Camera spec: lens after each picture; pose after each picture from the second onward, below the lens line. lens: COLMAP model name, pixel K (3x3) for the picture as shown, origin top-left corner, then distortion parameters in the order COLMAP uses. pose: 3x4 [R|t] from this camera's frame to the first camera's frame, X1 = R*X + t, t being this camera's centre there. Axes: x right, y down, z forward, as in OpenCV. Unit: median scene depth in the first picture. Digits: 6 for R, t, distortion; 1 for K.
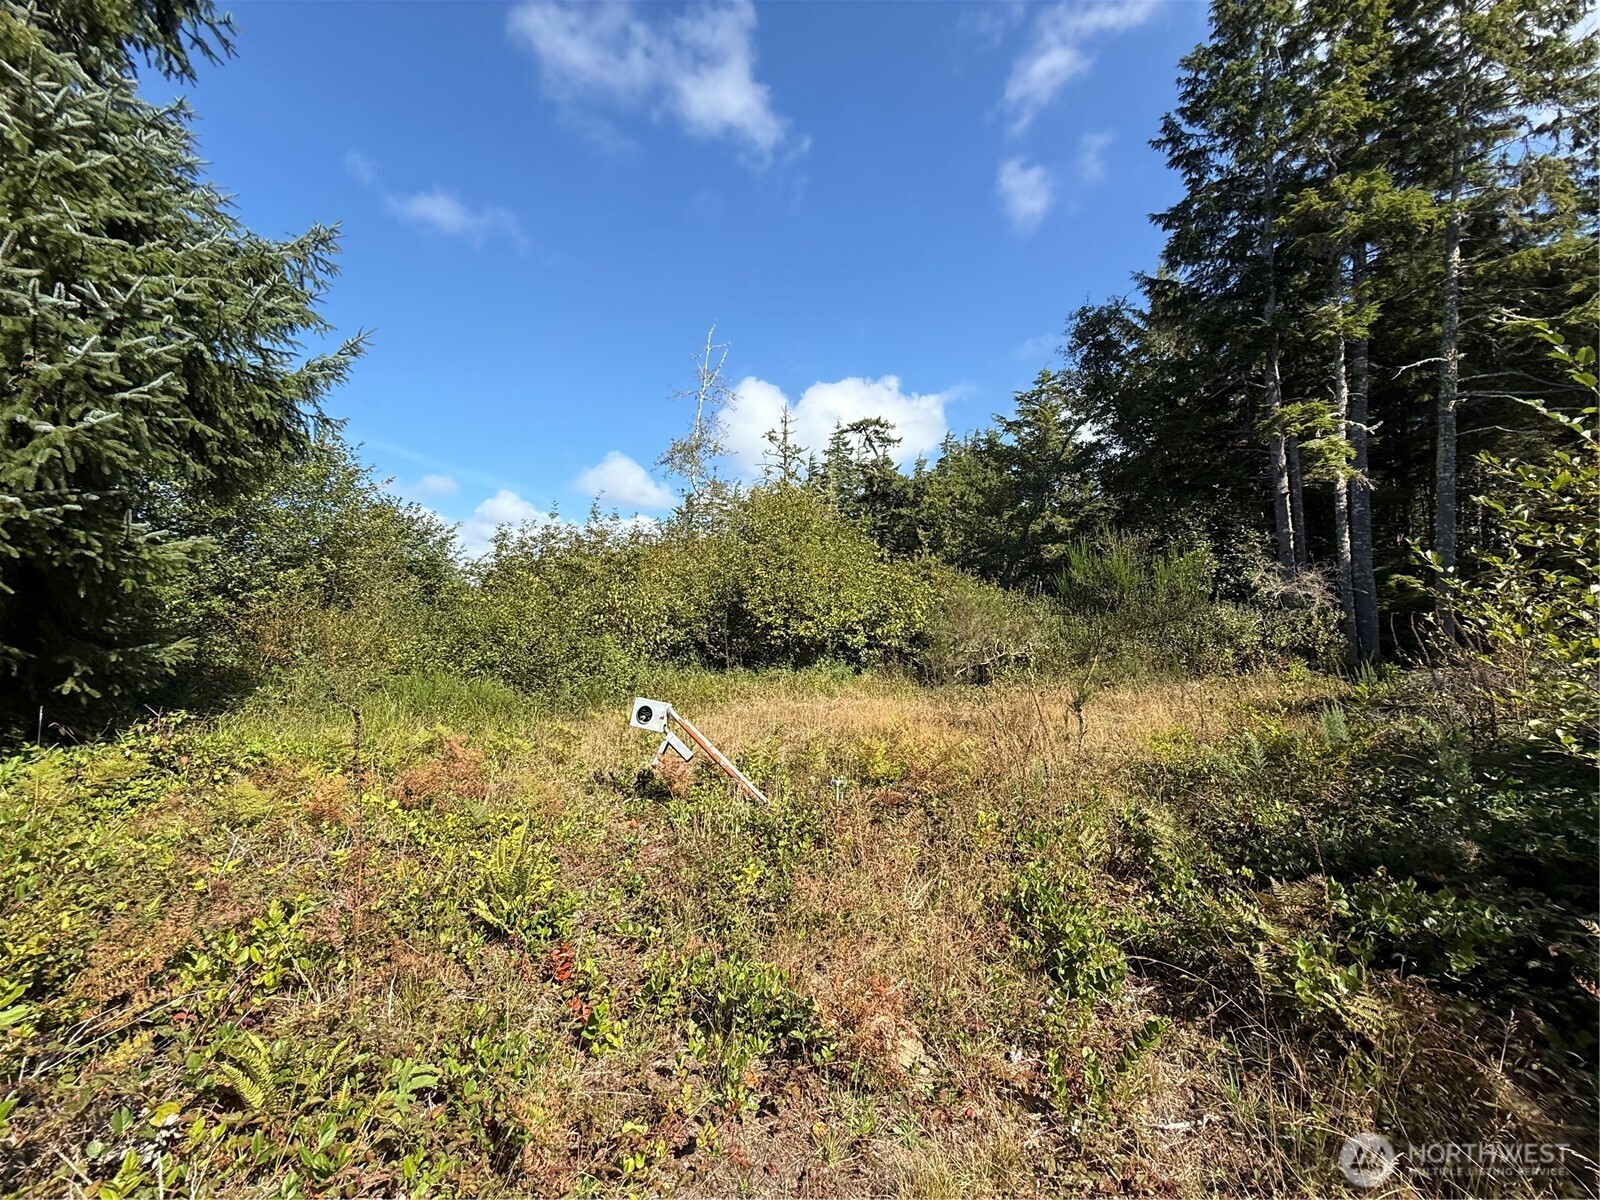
lens RADIAL K [[640.8, 0, 802.9], [0, 640.8, 606.2], [0, 0, 1]] dist [0.000978, 0.000100]
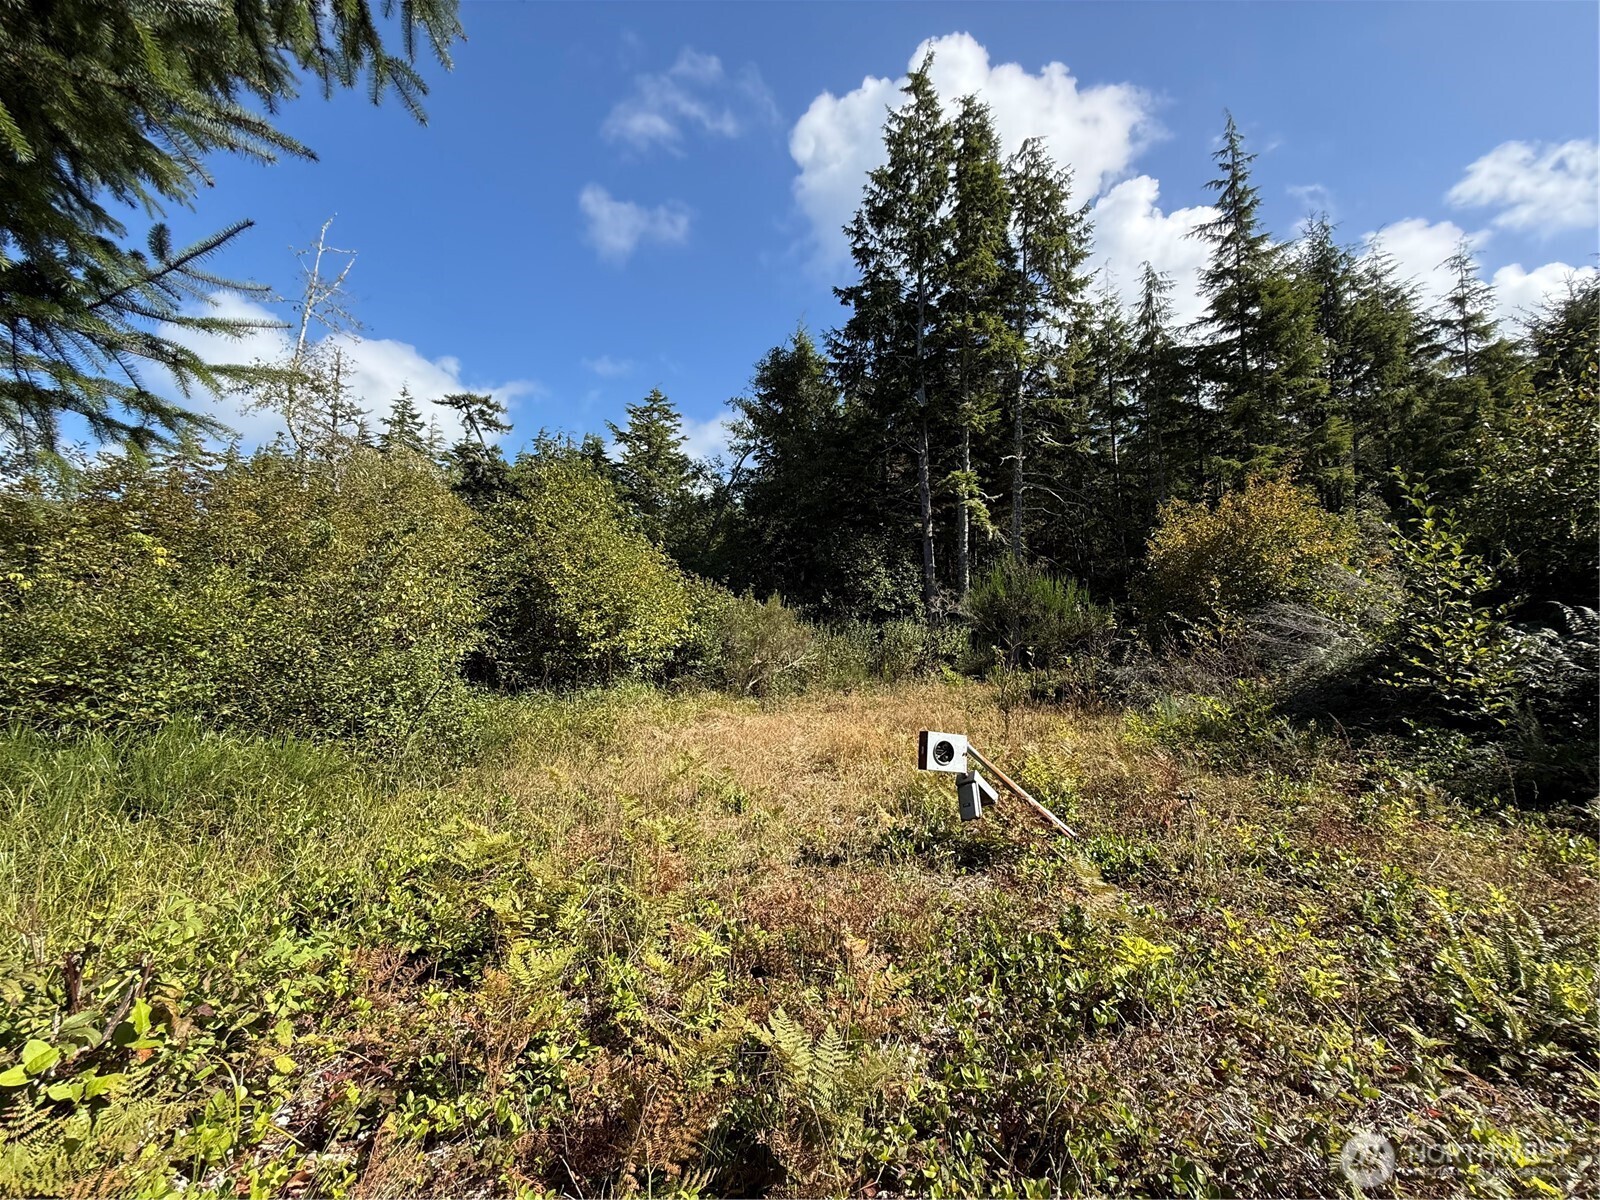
lens RADIAL K [[640.8, 0, 800.1], [0, 640.8, 600.9], [0, 0, 1]] dist [0.000978, 0.000100]
pose [[0.776977, 0.043227, 0.628043, -0.087046], [-0.028258, 0.999029, -0.033803, 0.002183], [-0.628894, 0.008517, 0.777444, 0.051739]]
